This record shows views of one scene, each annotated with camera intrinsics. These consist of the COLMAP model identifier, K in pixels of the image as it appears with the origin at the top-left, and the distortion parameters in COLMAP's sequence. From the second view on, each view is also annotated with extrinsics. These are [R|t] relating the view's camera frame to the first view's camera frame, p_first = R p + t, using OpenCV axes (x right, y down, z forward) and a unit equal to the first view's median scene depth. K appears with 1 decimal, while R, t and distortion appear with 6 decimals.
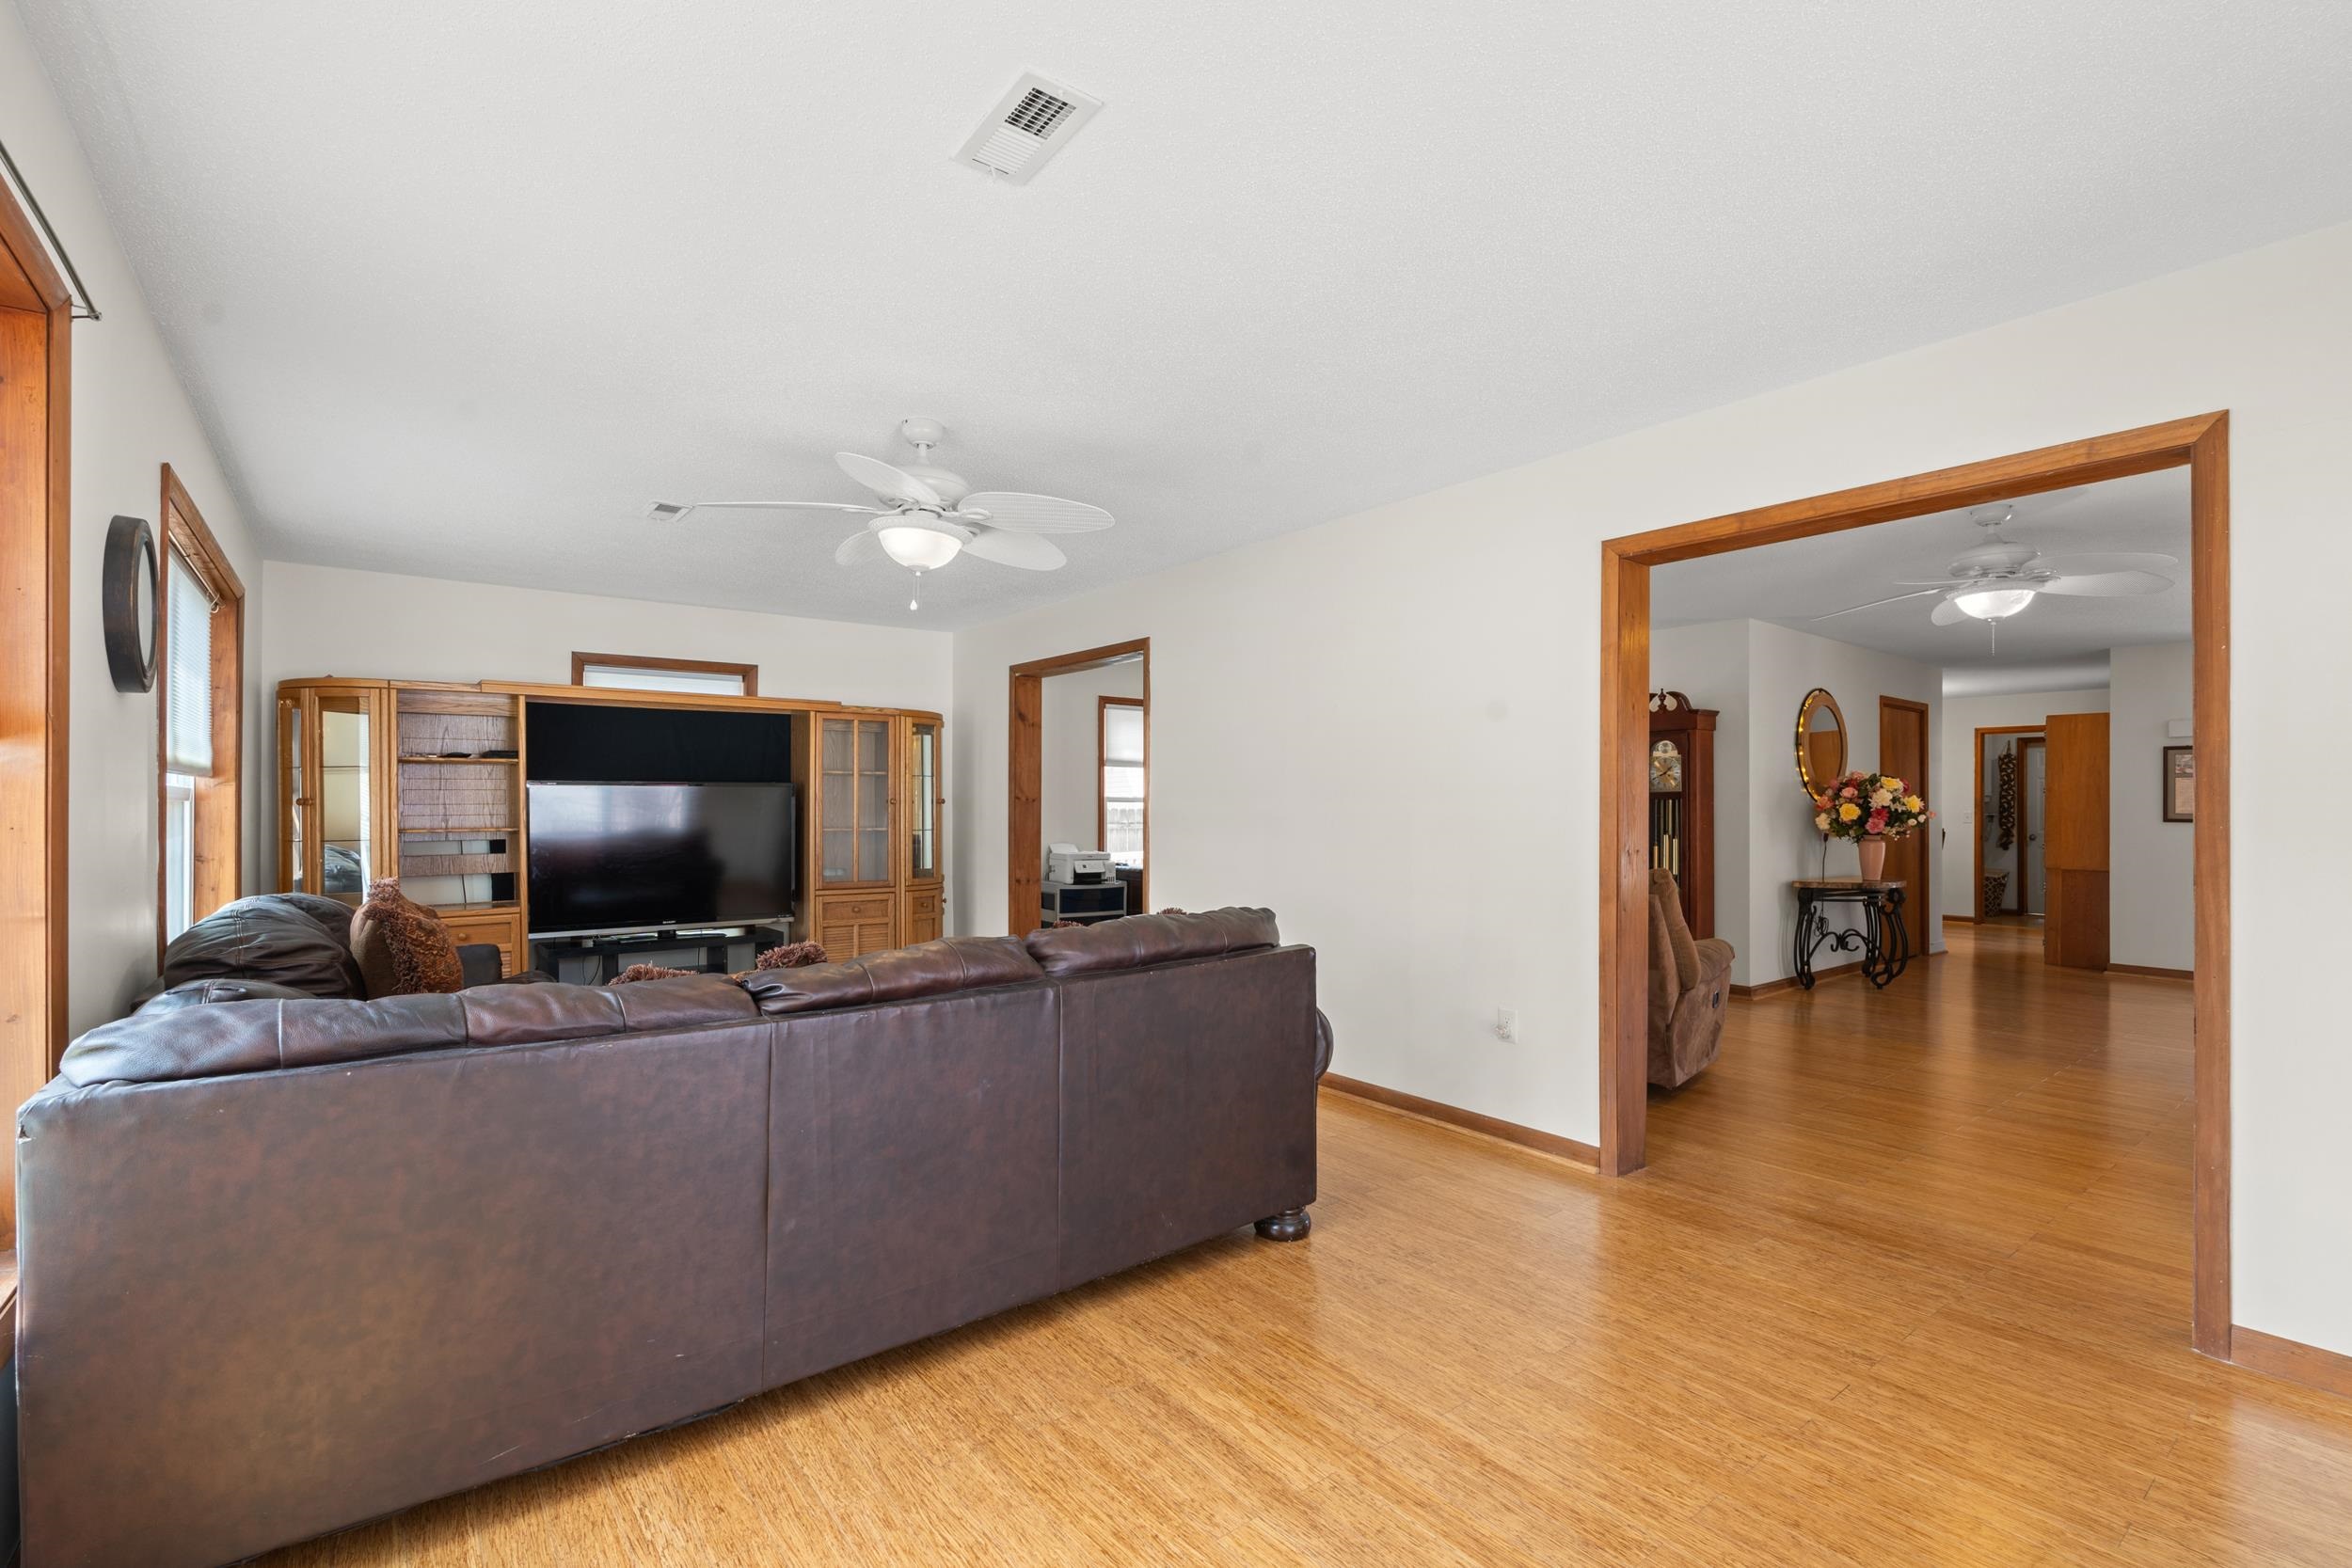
lens RADIAL K [[1044.6, 0, 1186.9], [0, 1044.6, 767.1], [0, 0, 1]] dist [0.000194, -0.000213]
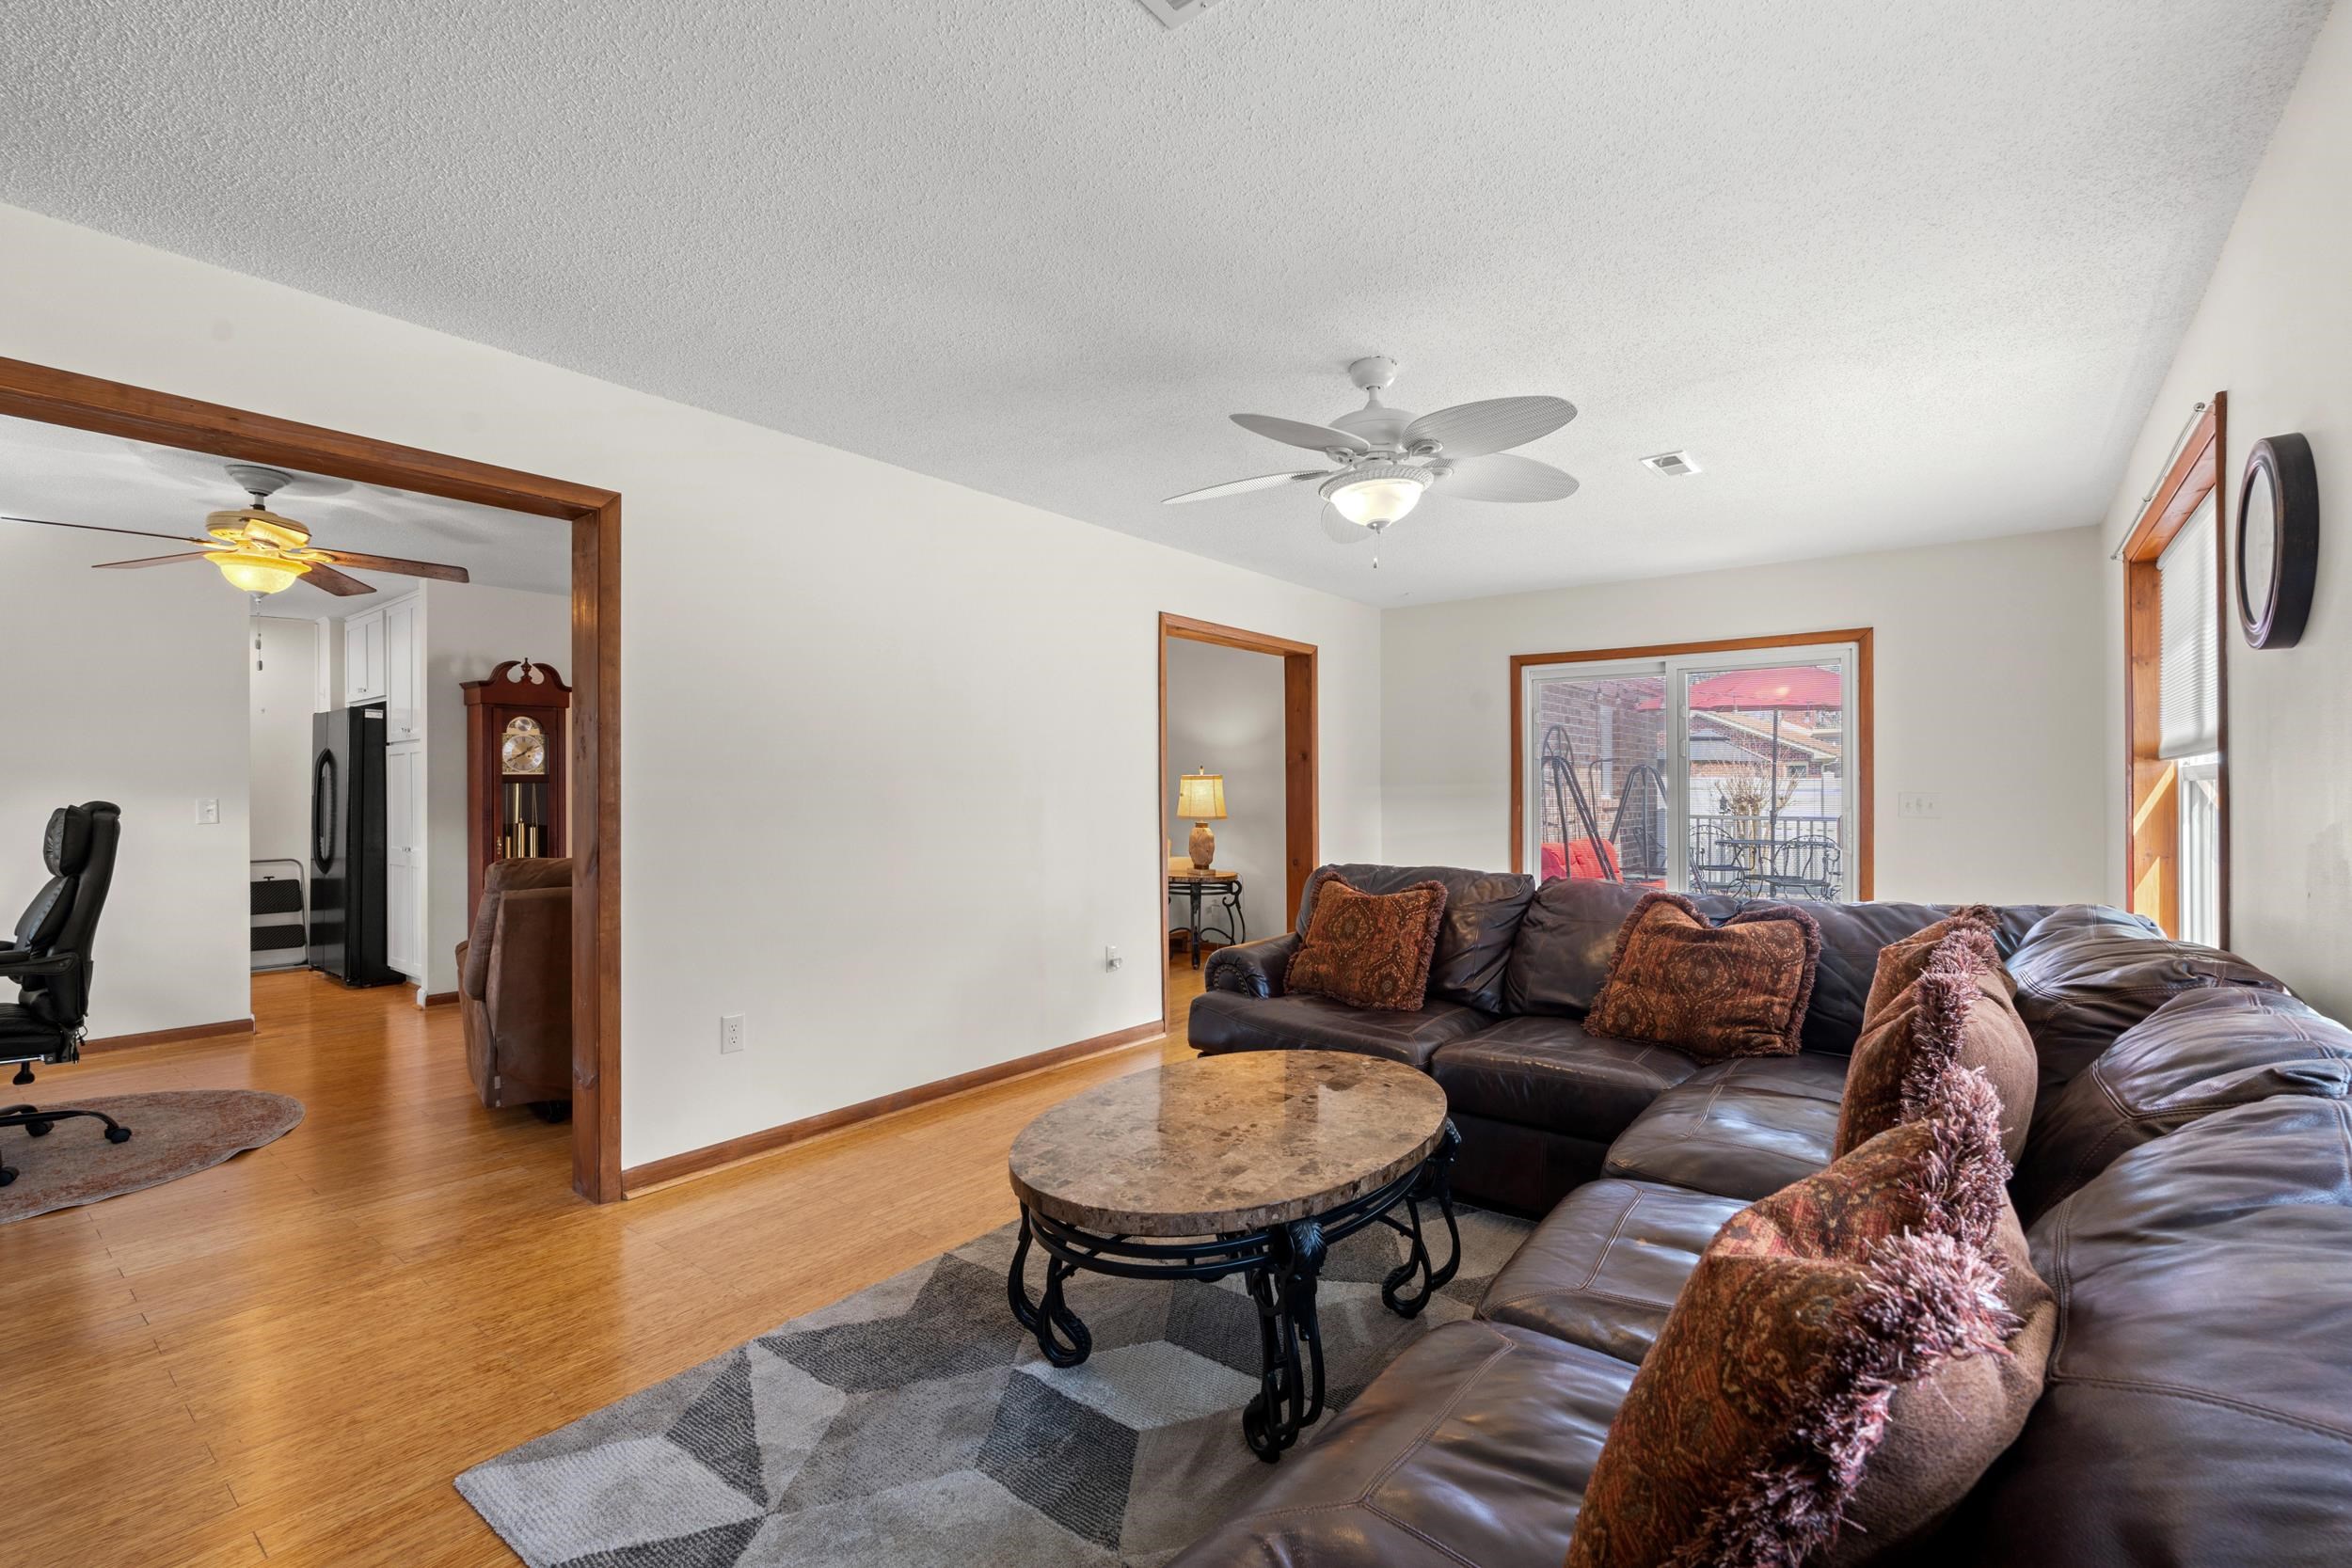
lens RADIAL K [[1044.6, 0, 1188.2], [0, 1044.6, 796.4], [0, 0, 1]] dist [0.000194, -0.000213]
pose [[-0.241559, -0.009793, 0.970337, -0.534343], [-0.034227, 0.999413, 0.001566, 0.020940], [-0.969782, -0.032833, -0.241752, 0.672112]]
